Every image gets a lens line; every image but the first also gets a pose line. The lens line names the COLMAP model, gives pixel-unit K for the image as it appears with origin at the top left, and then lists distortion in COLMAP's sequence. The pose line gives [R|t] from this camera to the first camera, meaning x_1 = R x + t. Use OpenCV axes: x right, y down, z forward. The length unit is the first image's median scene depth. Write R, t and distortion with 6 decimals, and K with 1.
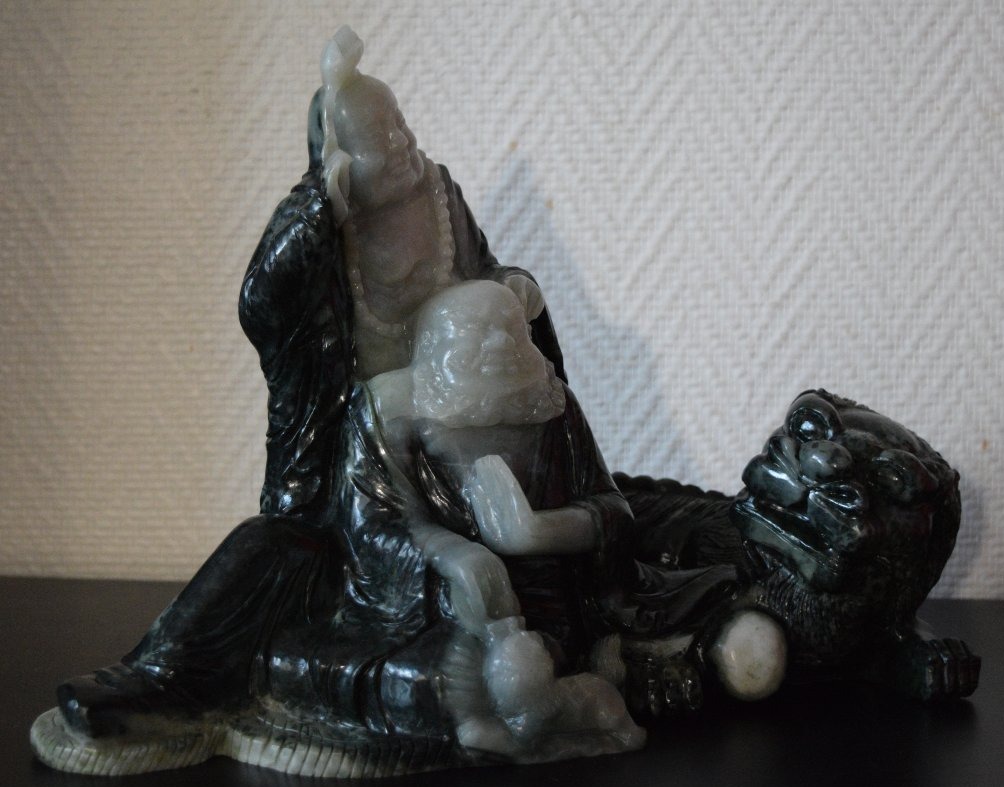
lens RADIAL K [[1836.3, 0, 502.0], [0, 1836.3, 393.5], [0, 0, 1]] dist [-0.023405, 0.029061]
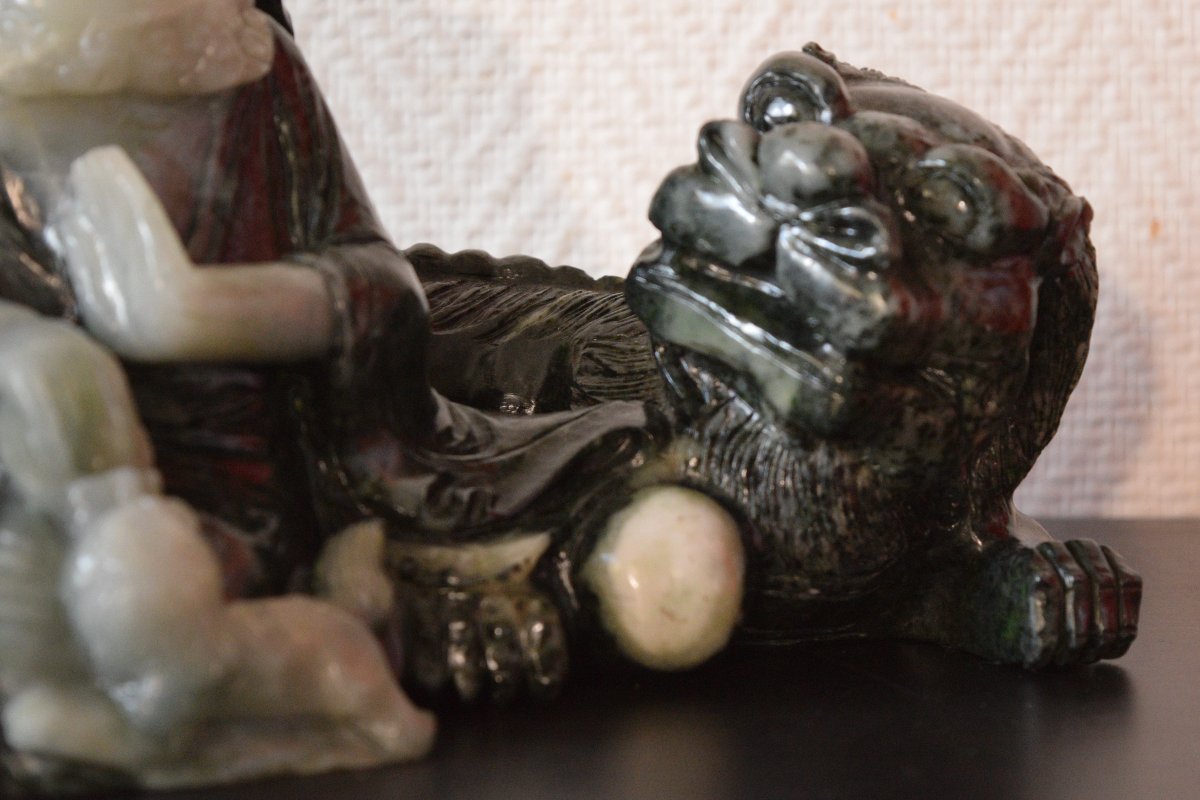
lens RADIAL K [[2818.0, 0, 600.0], [0, 2818.0, 400.0], [0, 0, 1]] dist [-0.050028, 0.137797]
pose [[0.998590, -0.017711, 0.050052, 0.079456], [0.017766, 0.999842, -0.000648, 0.094811], [-0.050033, 0.001536, 0.998746, 0.253857]]
